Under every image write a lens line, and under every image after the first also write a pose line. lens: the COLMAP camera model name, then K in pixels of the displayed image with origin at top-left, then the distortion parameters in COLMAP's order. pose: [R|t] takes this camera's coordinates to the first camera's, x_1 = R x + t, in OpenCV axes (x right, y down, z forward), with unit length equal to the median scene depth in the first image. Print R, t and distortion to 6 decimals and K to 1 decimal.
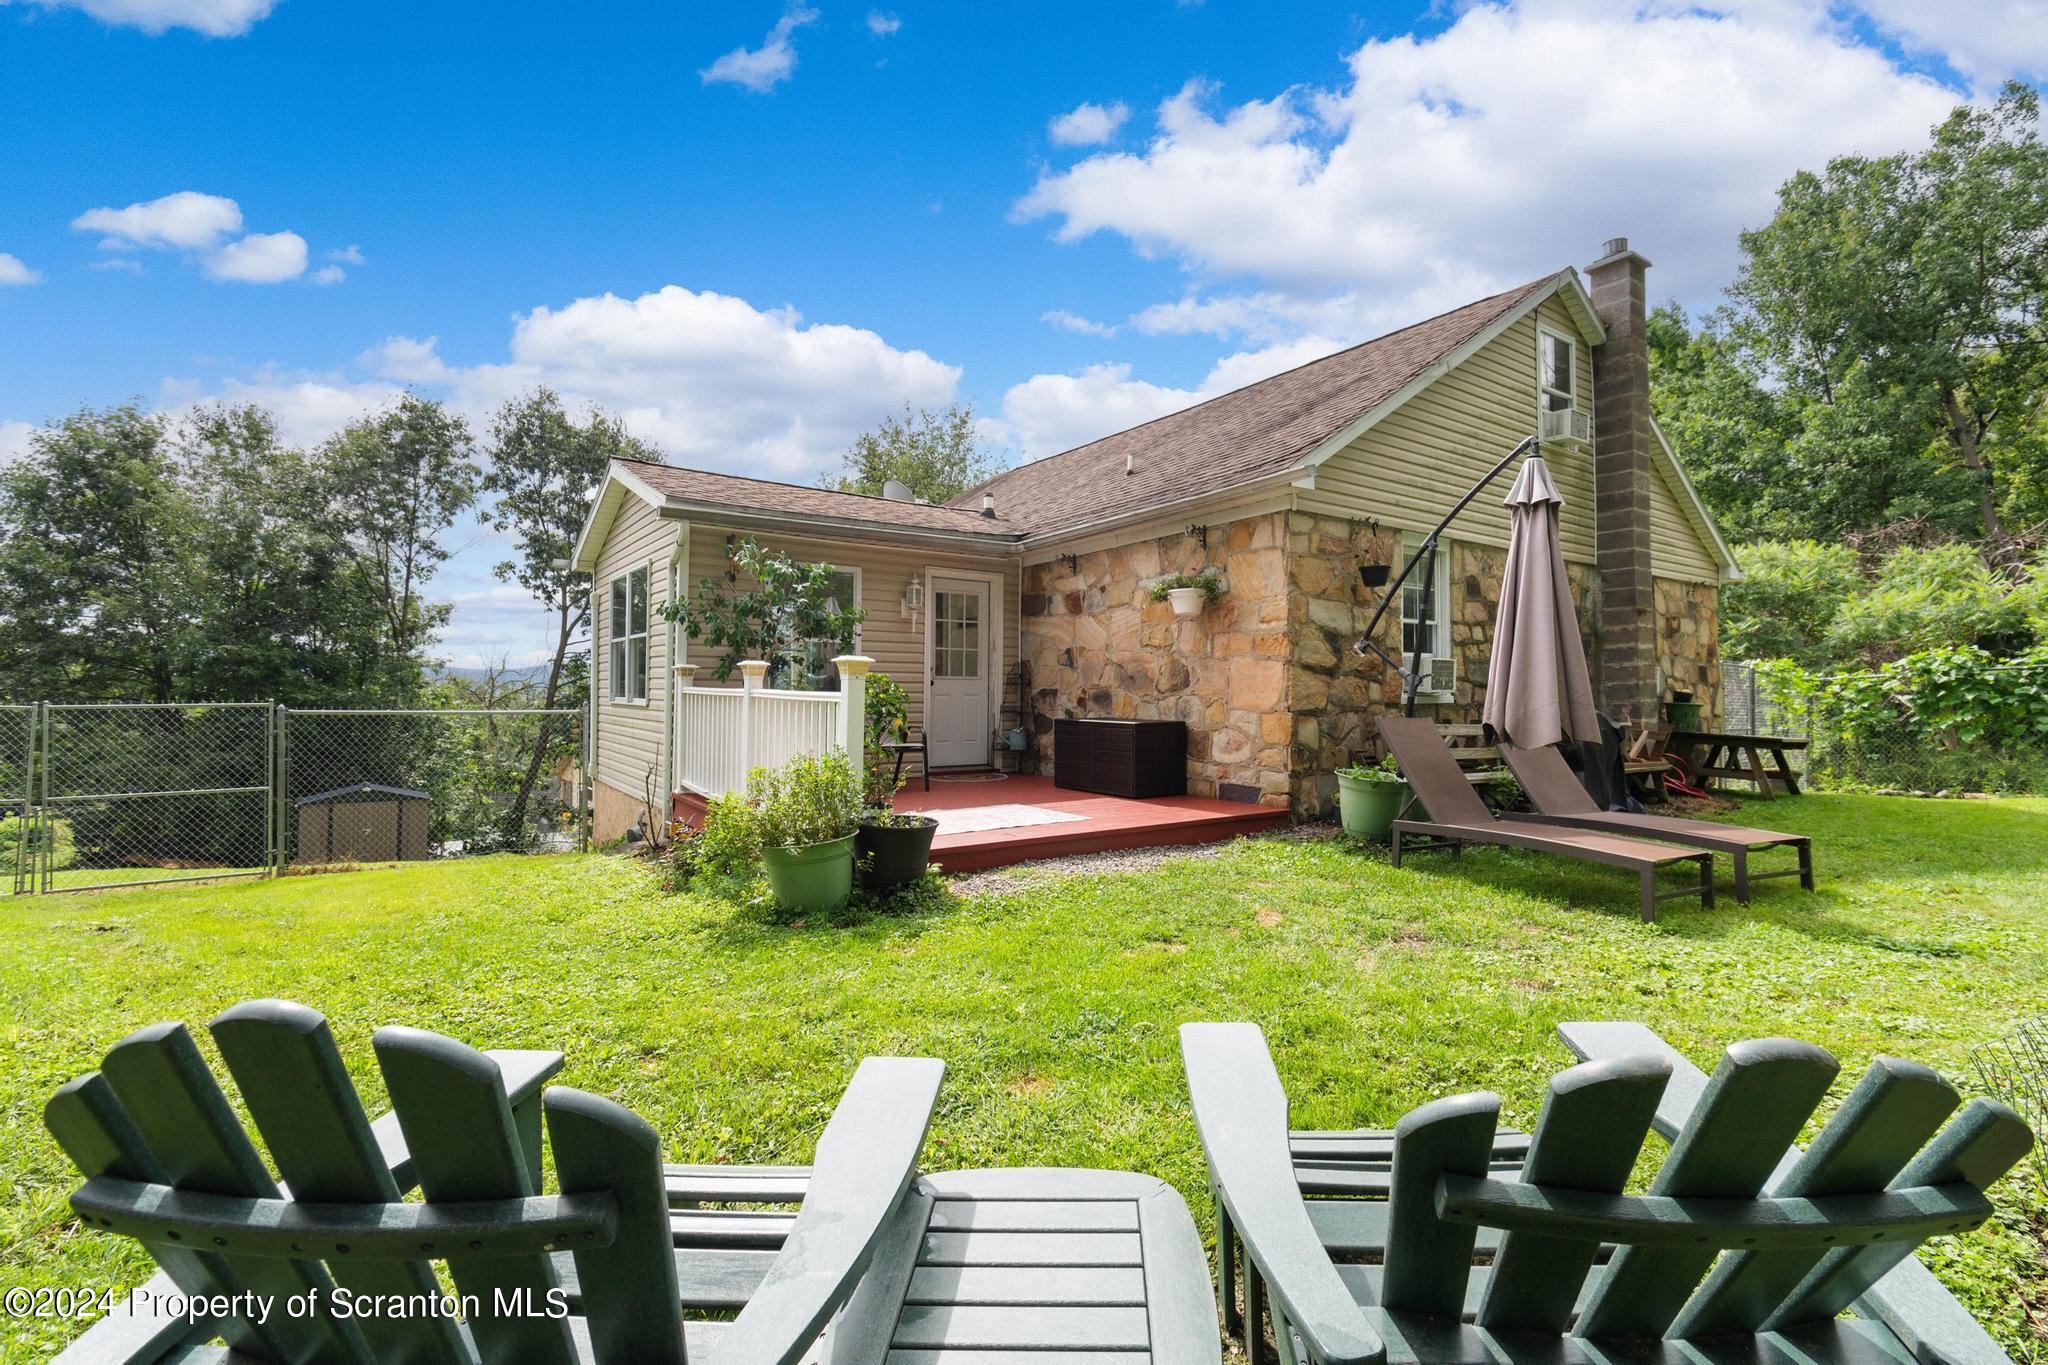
lens RADIAL K [[905.9, 0, 1023.3], [0, 905.9, 685.8], [0, 0, 1]] dist [0.010851, -0.004464]
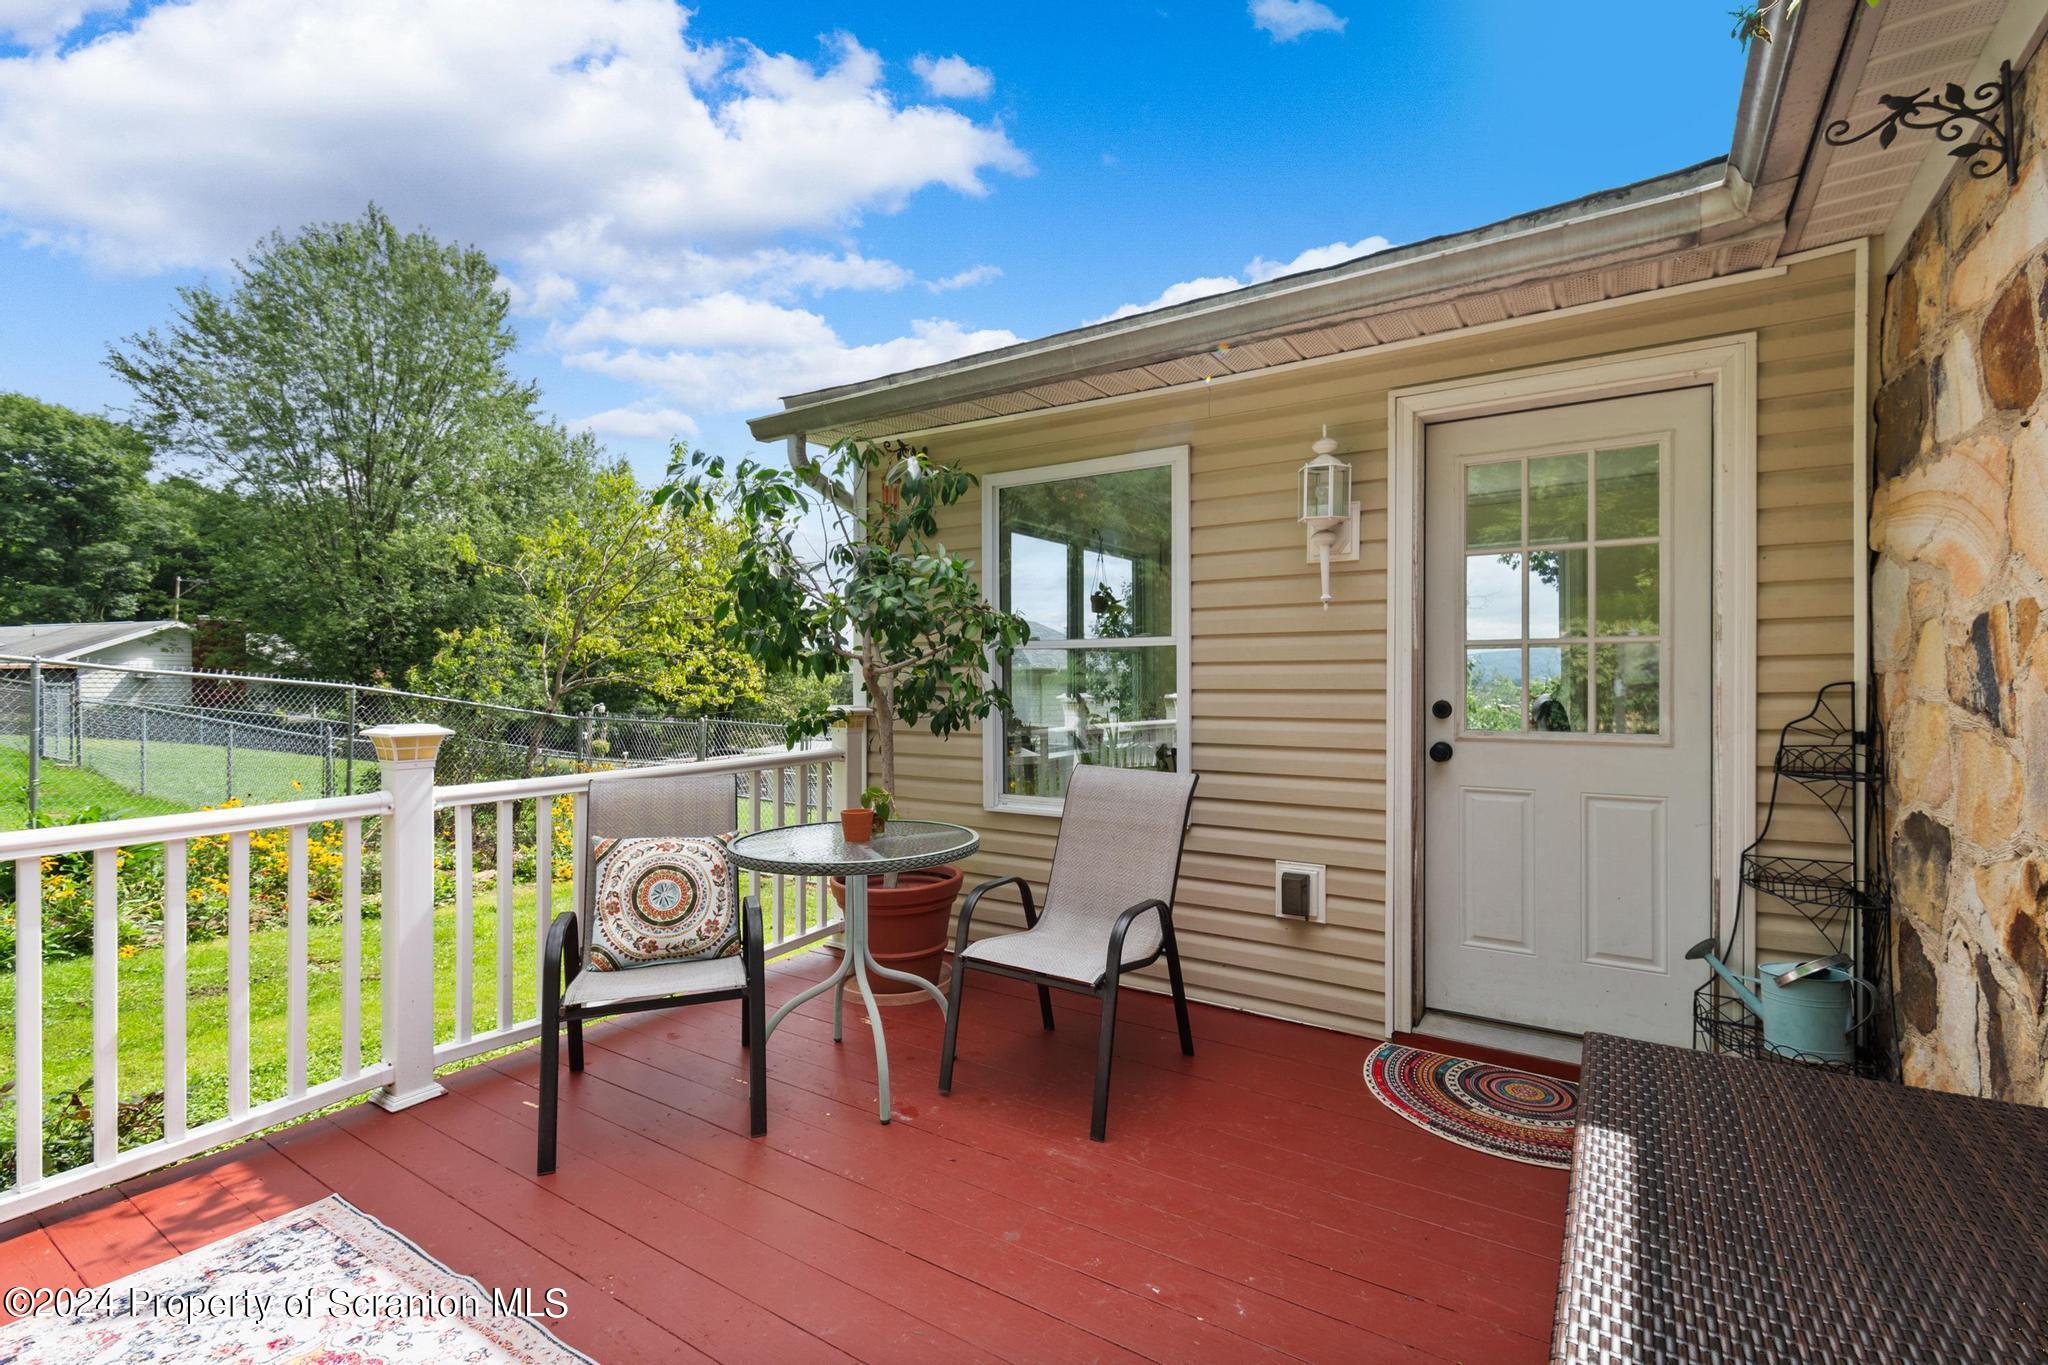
lens RADIAL K [[905.9, 0, 1025.4], [0, 905.9, 681.5], [0, 0, 1]] dist [0.010851, -0.004464]
pose [[0.369976, -0.006311, -0.929020, 0.141529], [0.011754, 0.999929, -0.002112, -0.029008], [0.928967, -0.010138, 0.370024, 0.737613]]
